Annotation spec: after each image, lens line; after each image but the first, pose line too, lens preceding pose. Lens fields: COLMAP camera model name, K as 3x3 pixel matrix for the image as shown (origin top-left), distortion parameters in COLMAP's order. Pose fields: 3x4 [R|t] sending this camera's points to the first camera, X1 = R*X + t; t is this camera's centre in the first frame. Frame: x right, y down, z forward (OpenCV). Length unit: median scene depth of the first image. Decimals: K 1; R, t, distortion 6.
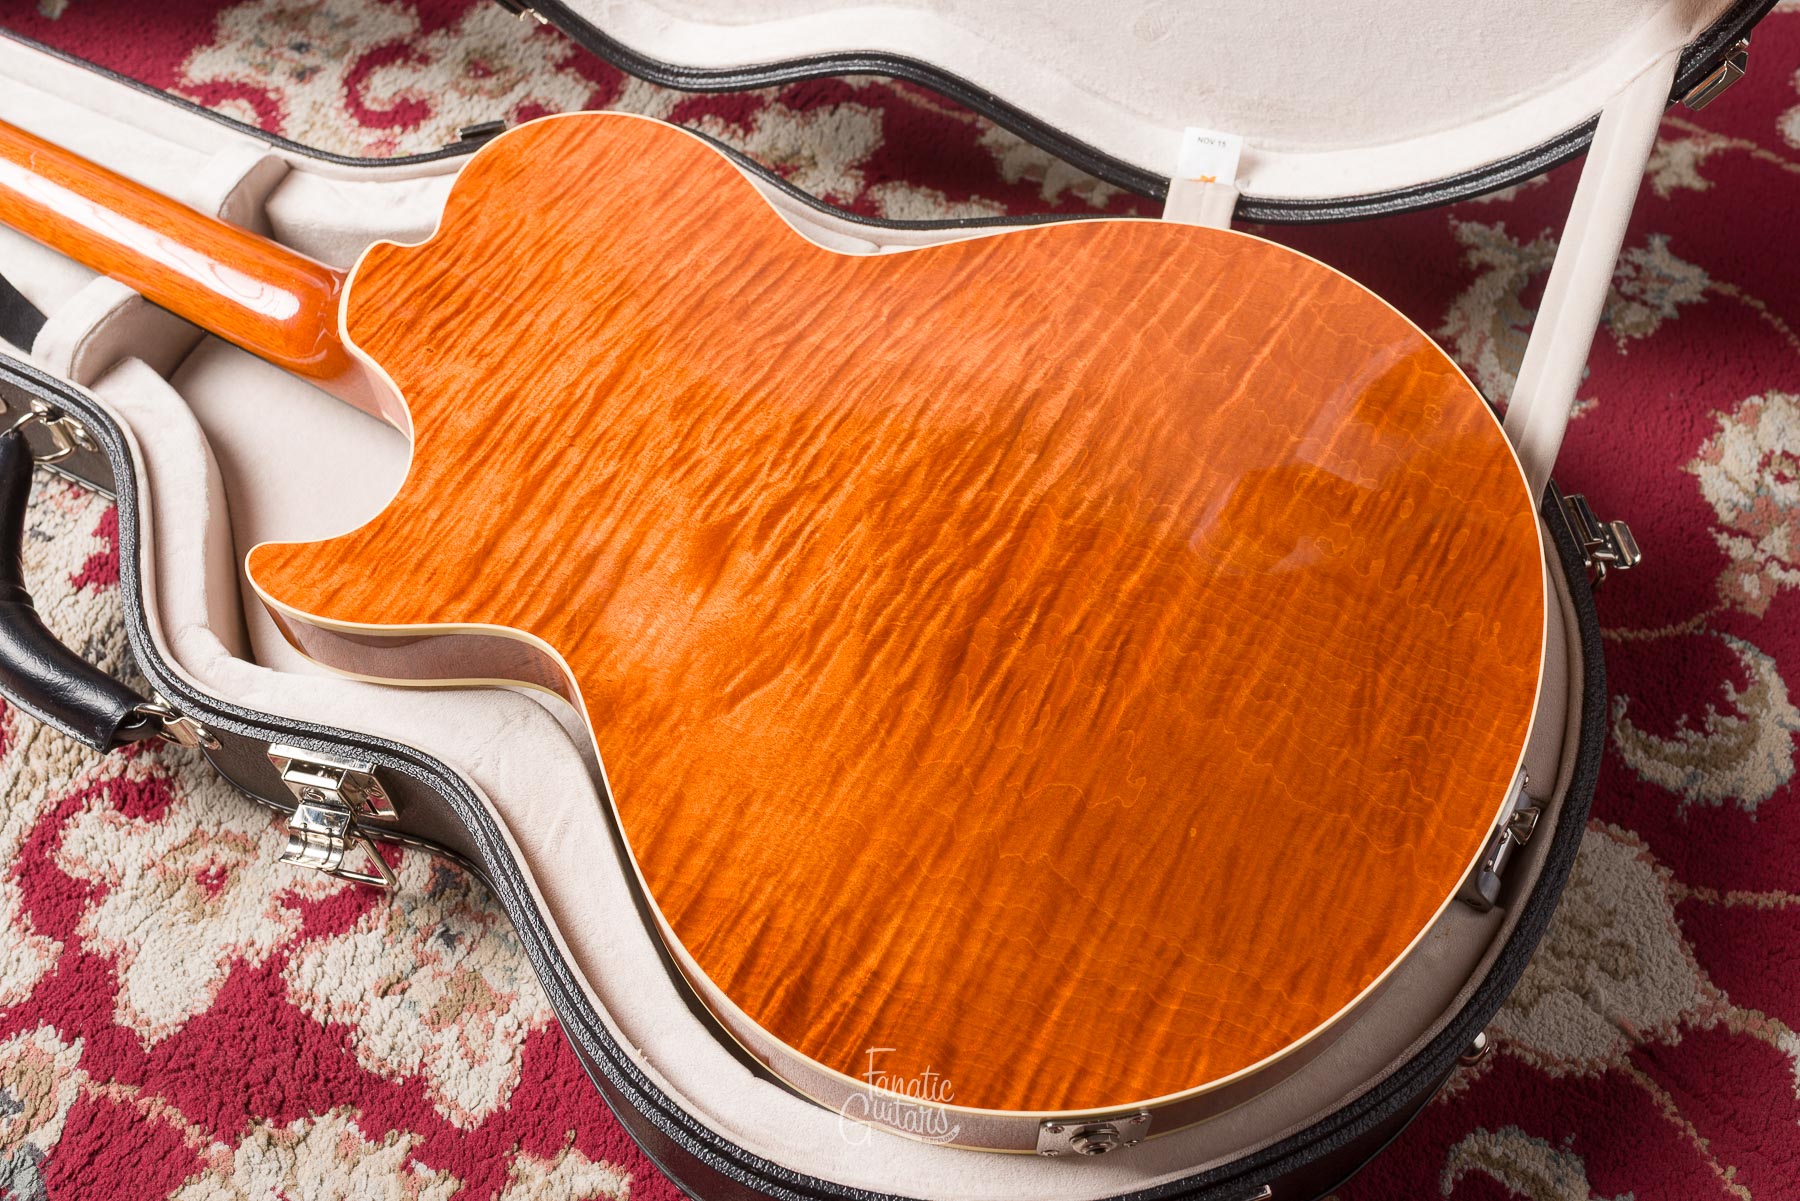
lens RADIAL K [[1743.2, 0, 900.0], [0, 1743.2, 600.5], [0, 0, 1]] dist [0.000092, -0.004271]
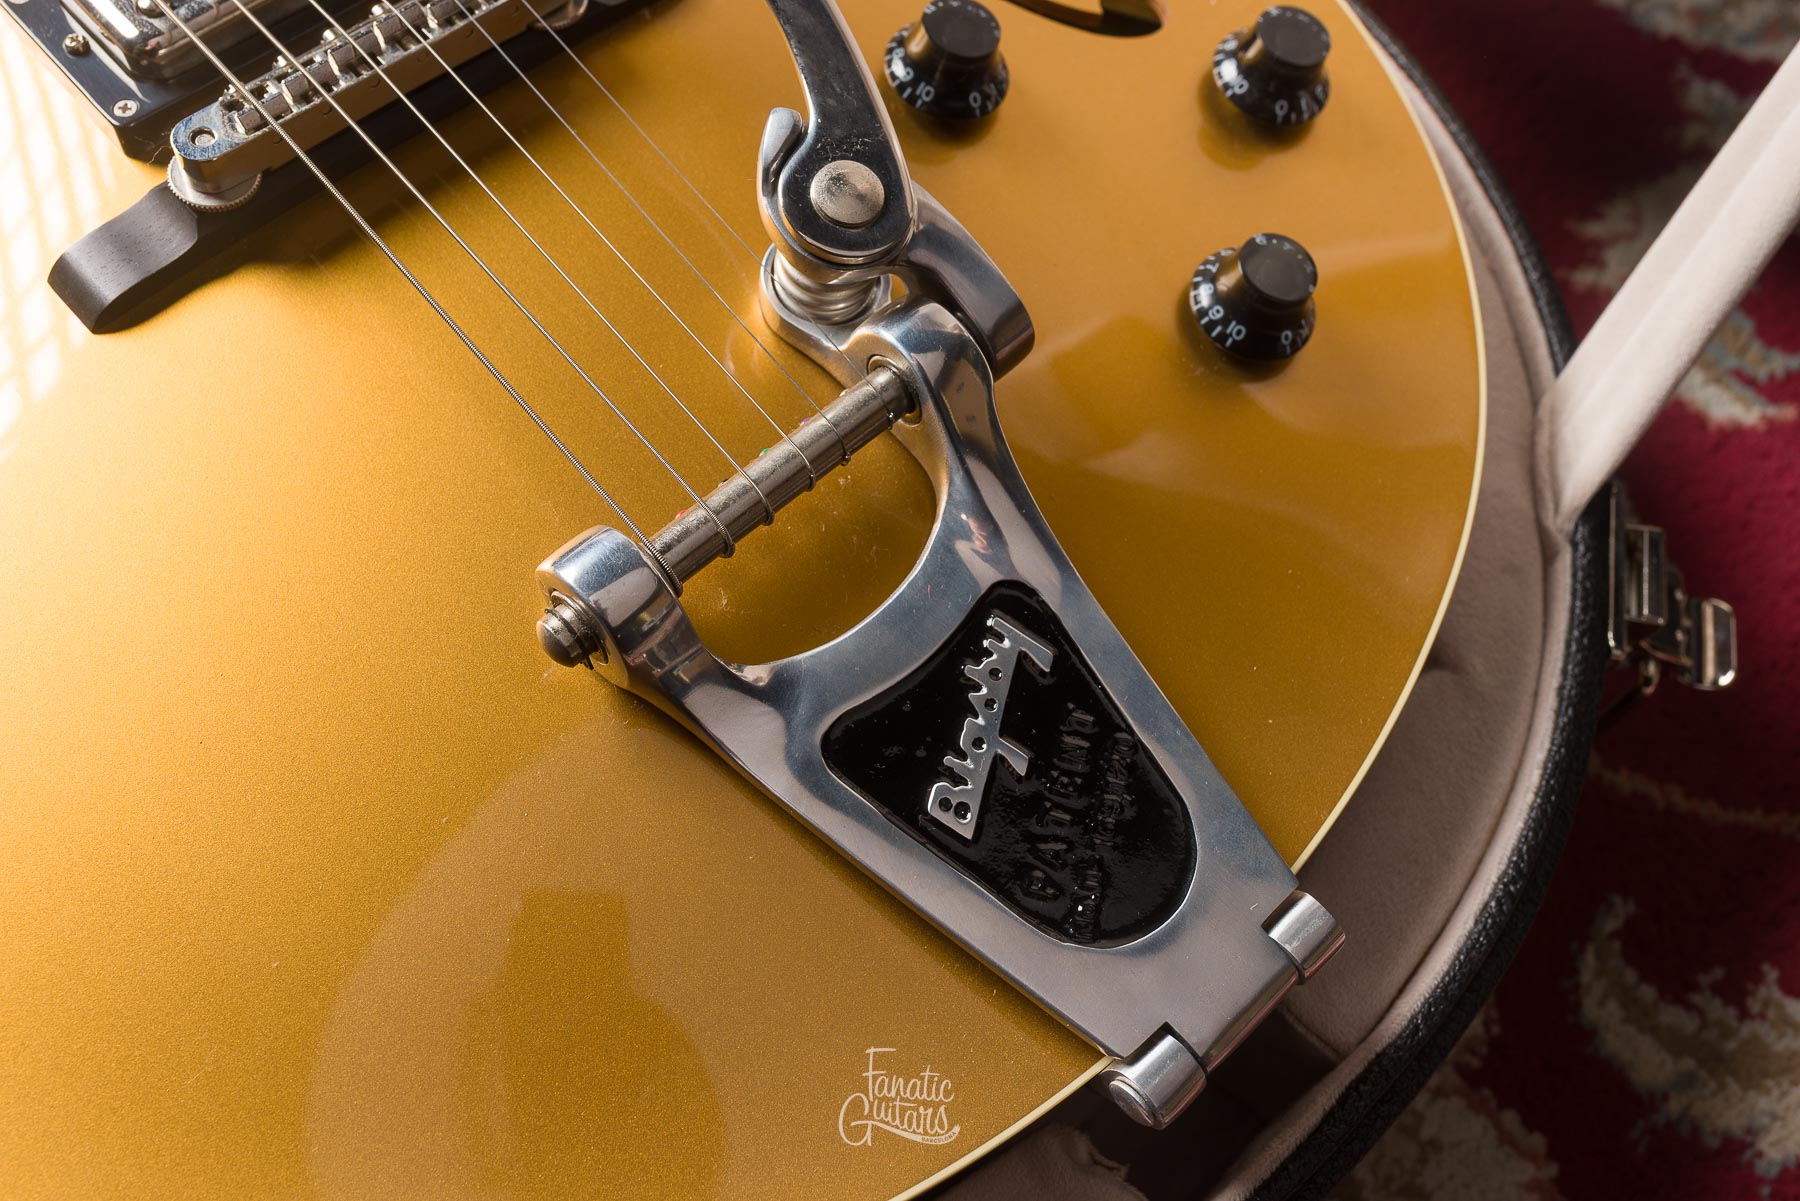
lens RADIAL K [[1813.0, 0, 900.0], [0, 1813.0, 600.5], [0, 0, 1]] dist [0.004940, -0.013309]
pose [[0.940895, 0.323323, -0.100889, 0.231564], [-0.314706, 0.944674, 0.092473, -0.017975], [0.125206, -0.055257, 0.990591, 0.411135]]
